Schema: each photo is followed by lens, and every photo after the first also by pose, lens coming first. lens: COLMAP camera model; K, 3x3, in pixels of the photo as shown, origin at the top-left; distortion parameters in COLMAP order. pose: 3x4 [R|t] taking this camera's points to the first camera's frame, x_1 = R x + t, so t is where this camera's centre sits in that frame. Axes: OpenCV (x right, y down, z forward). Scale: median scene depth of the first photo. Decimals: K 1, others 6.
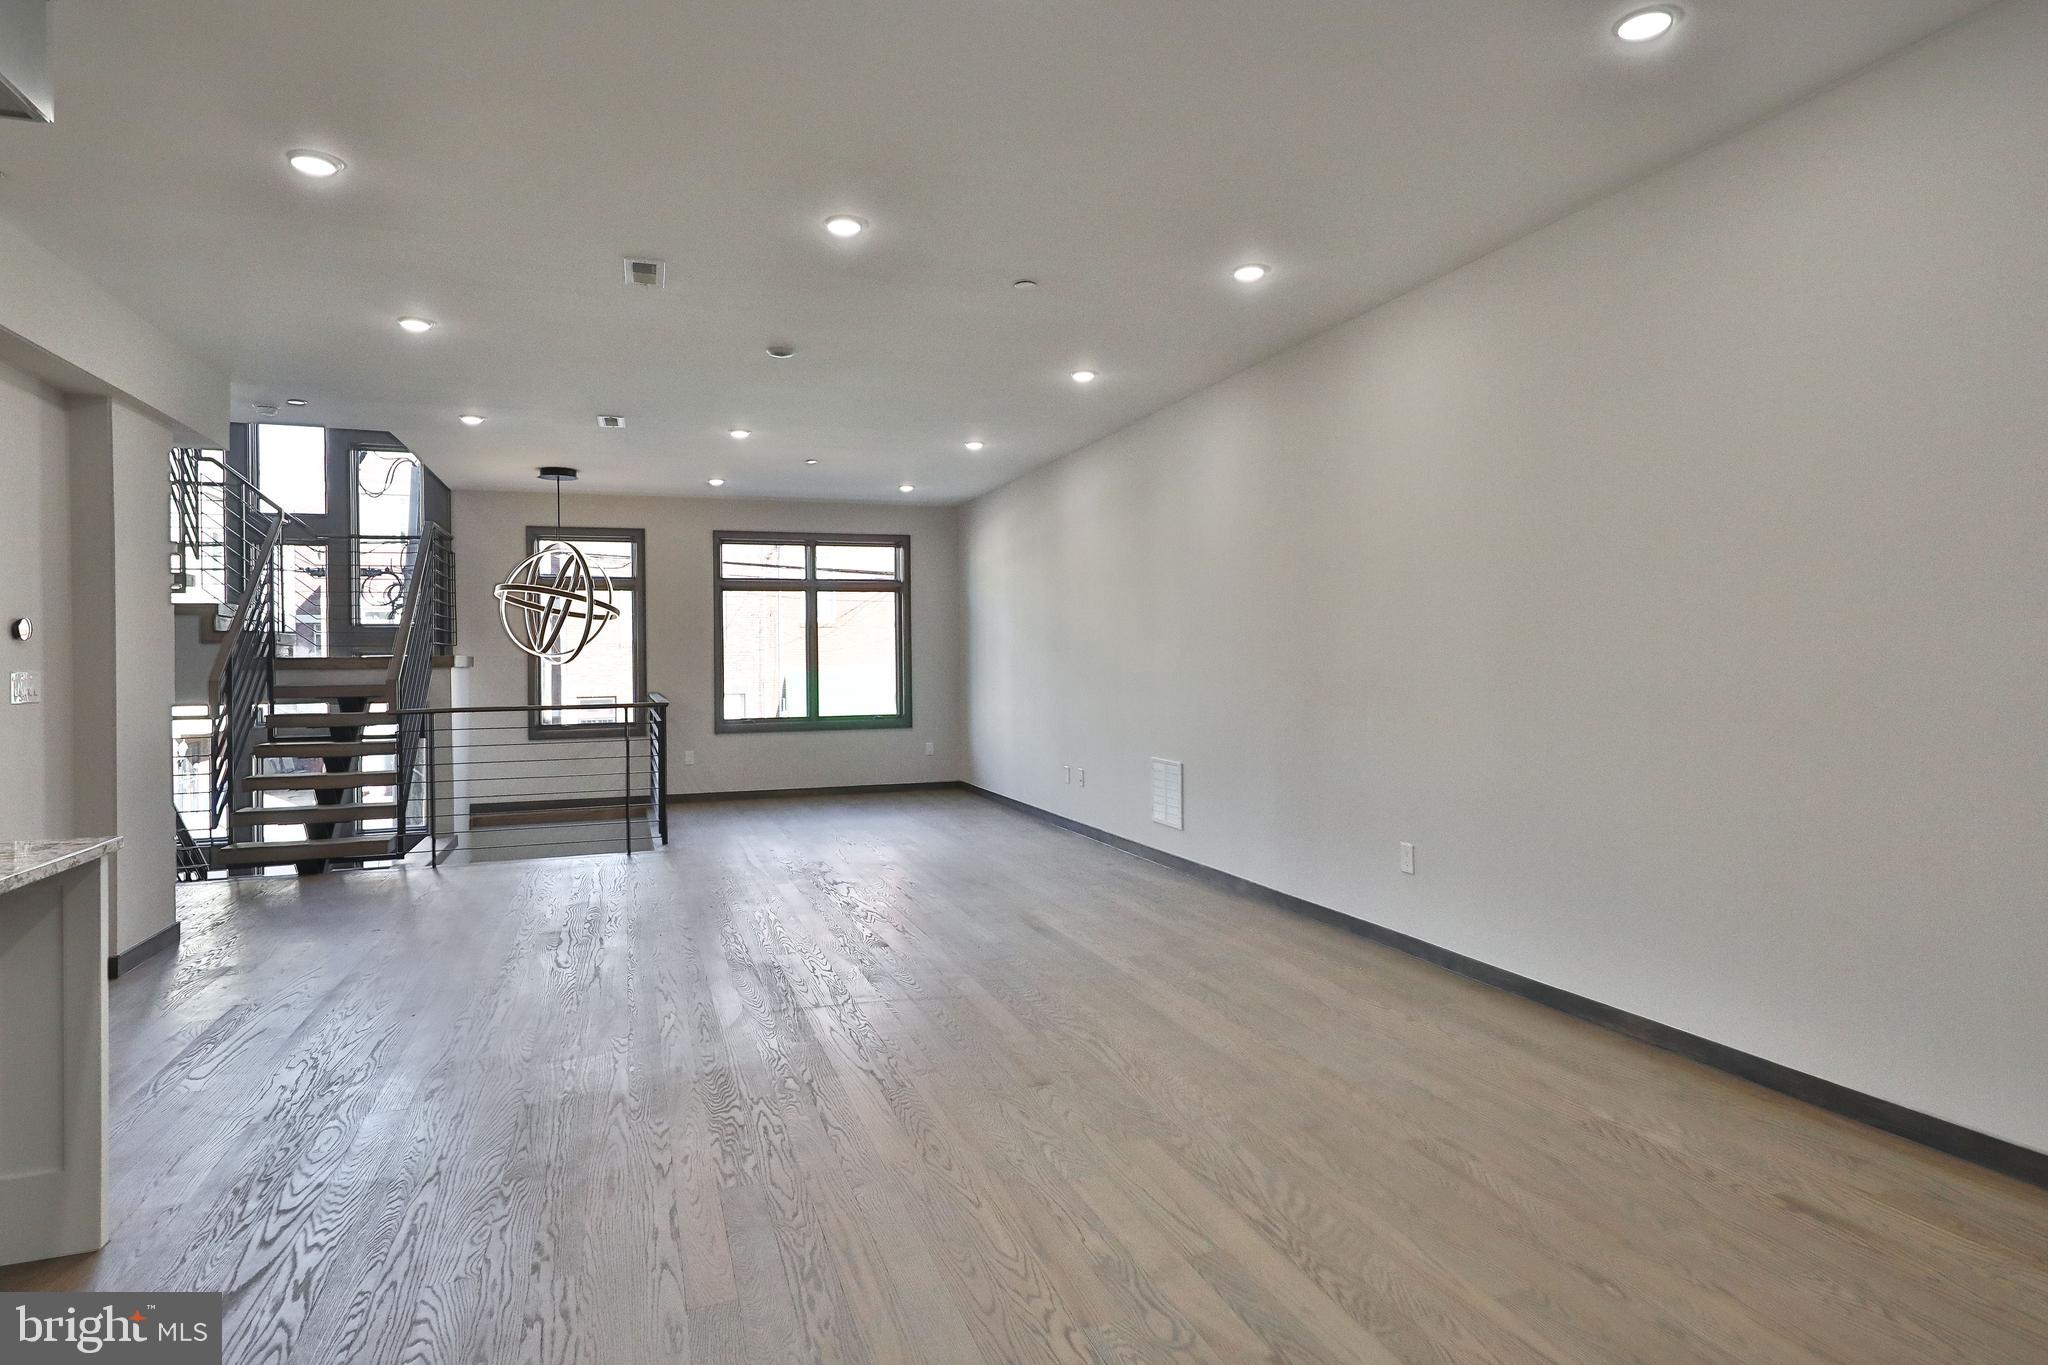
lens RADIAL K [[1120.7, 0, 1055.1], [0, 1120.7, 652.8], [0, 0, 1]] dist [-0.001745, -0.000426]
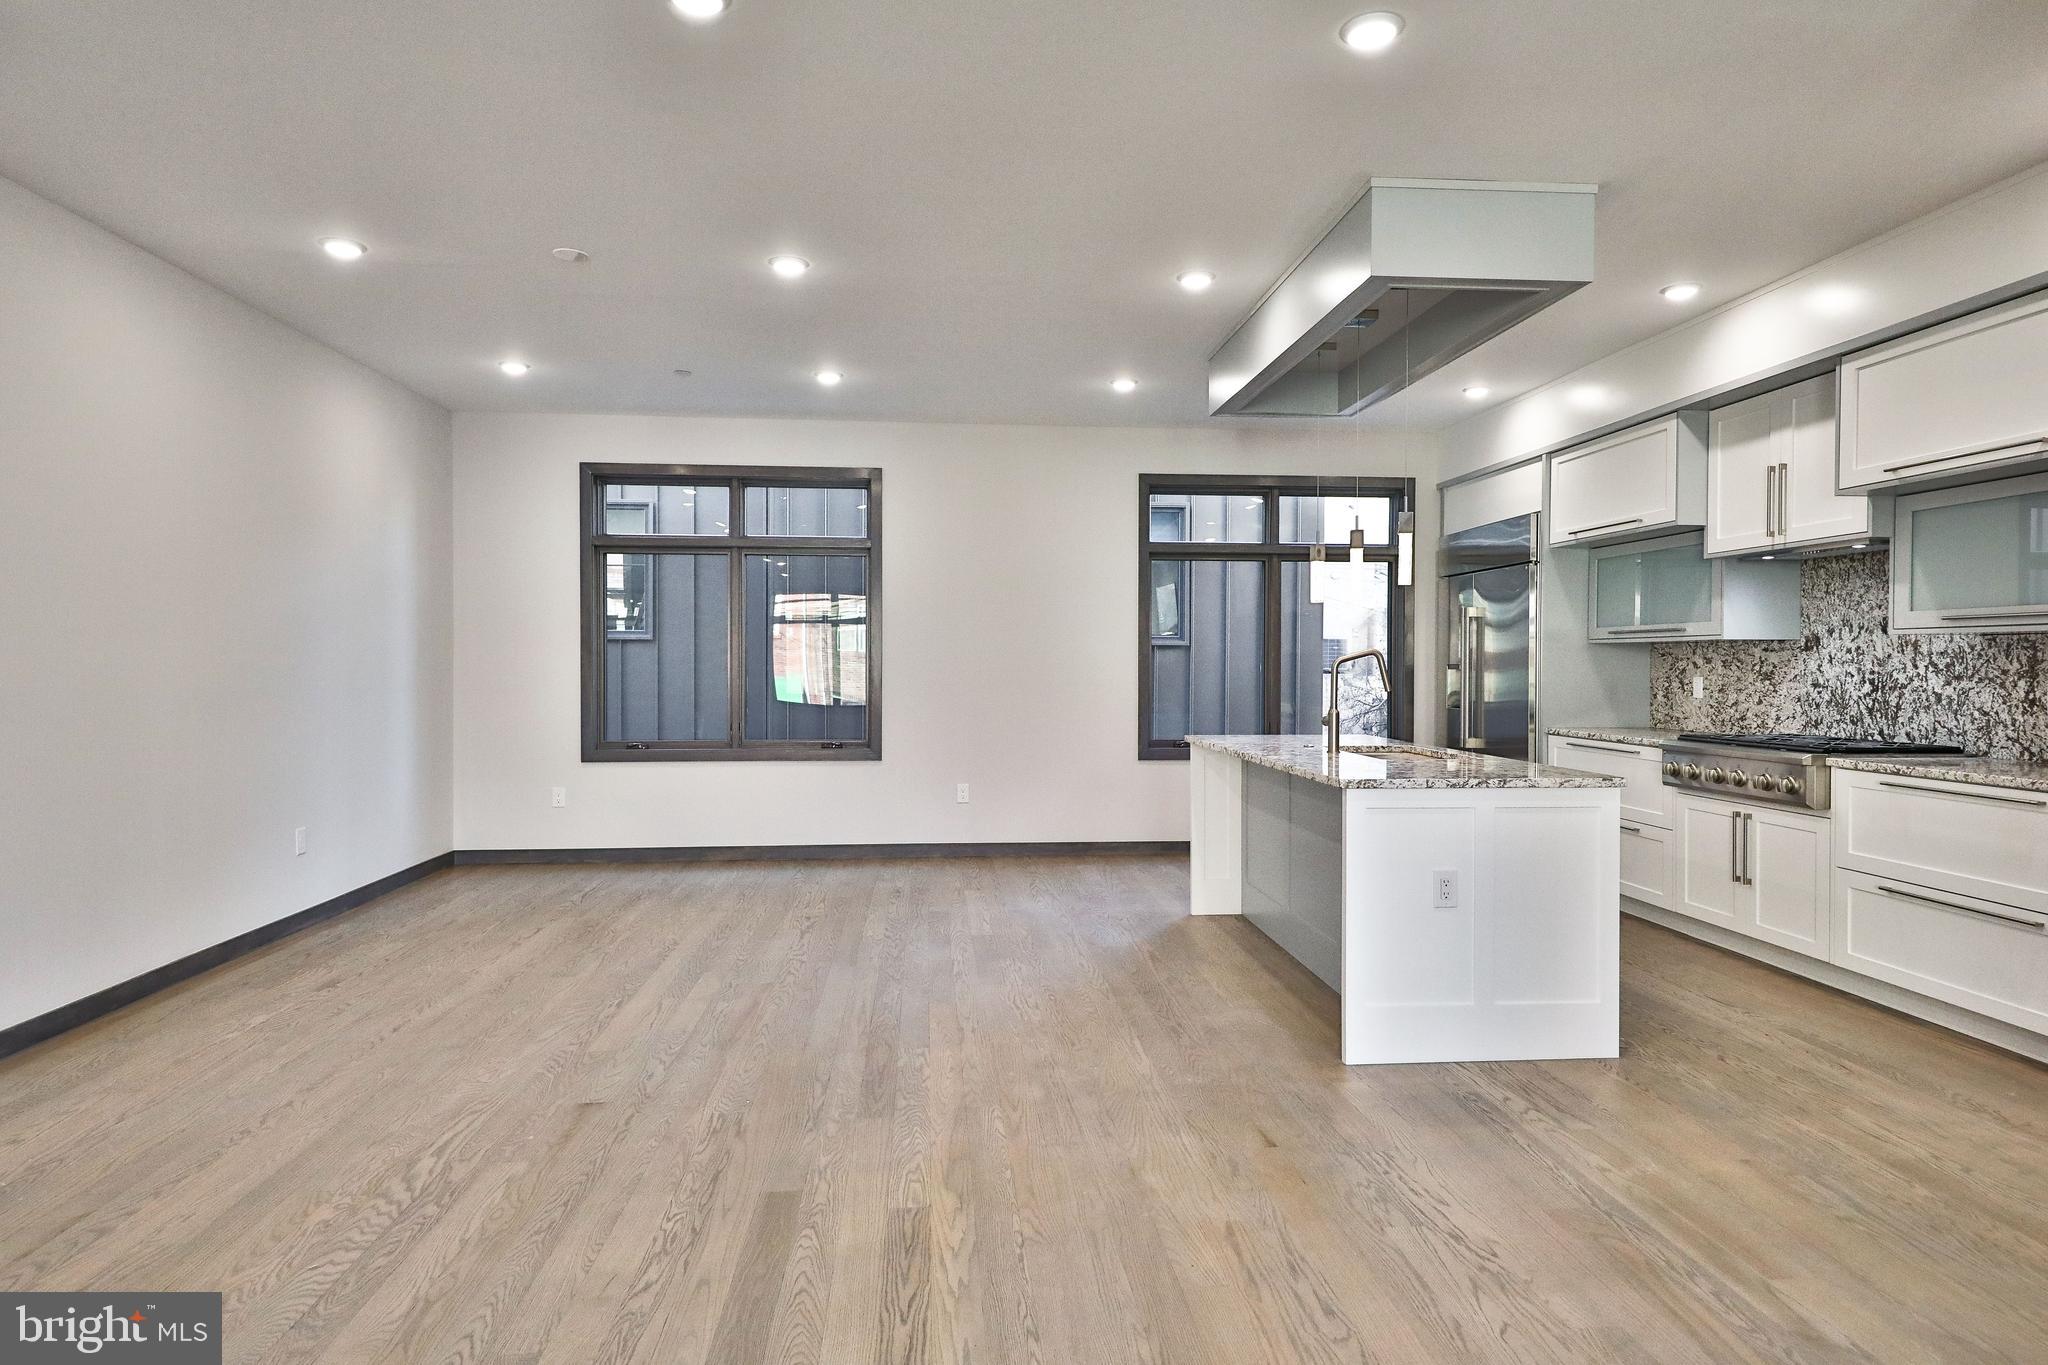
lens RADIAL K [[1148.5, 0, 1025.0], [0, 1148.5, 676.6], [0, 0, 1]] dist [0.034401, -0.015944]
pose [[-0.958355, 0.006661, 0.285502, -0.492314], [0.007680, 0.999968, 0.002451, 0.017603], [-0.285477, 0.004541, -0.958375, 1.383730]]
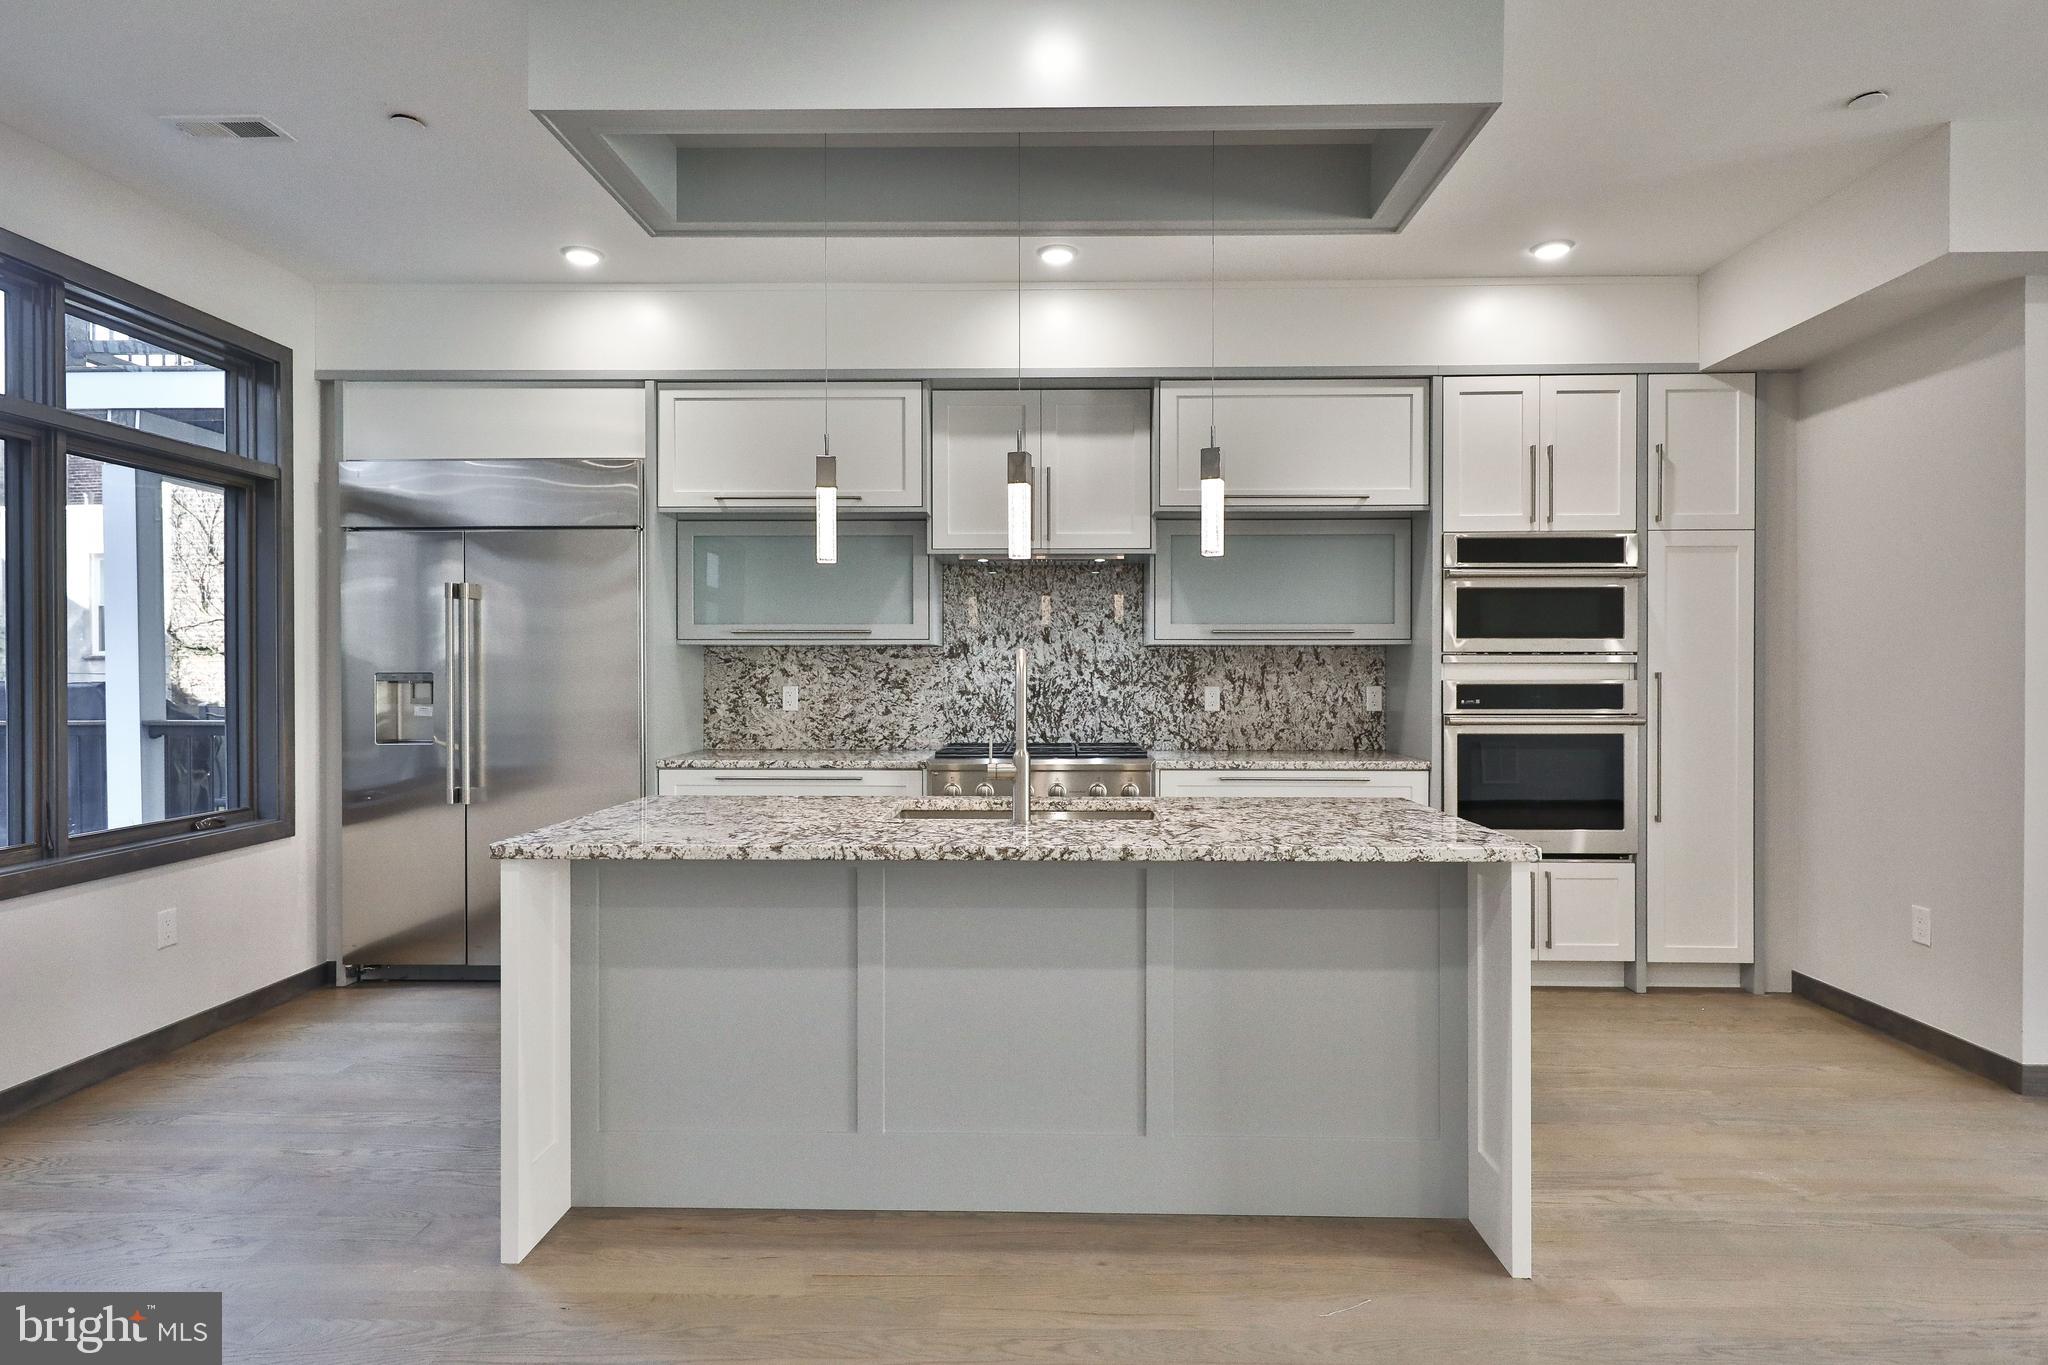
lens RADIAL K [[1106.4, 0, 1024.0], [0, 1106.4, 682.5], [0, 0, 1]] dist [0.004345, -0.000761]
pose [[-0.384930, 0.021154, -0.922703, 0.081889], [0.010709, 0.999772, 0.018454, 0.005301], [0.922884, -0.002778, -0.385068, 0.522733]]
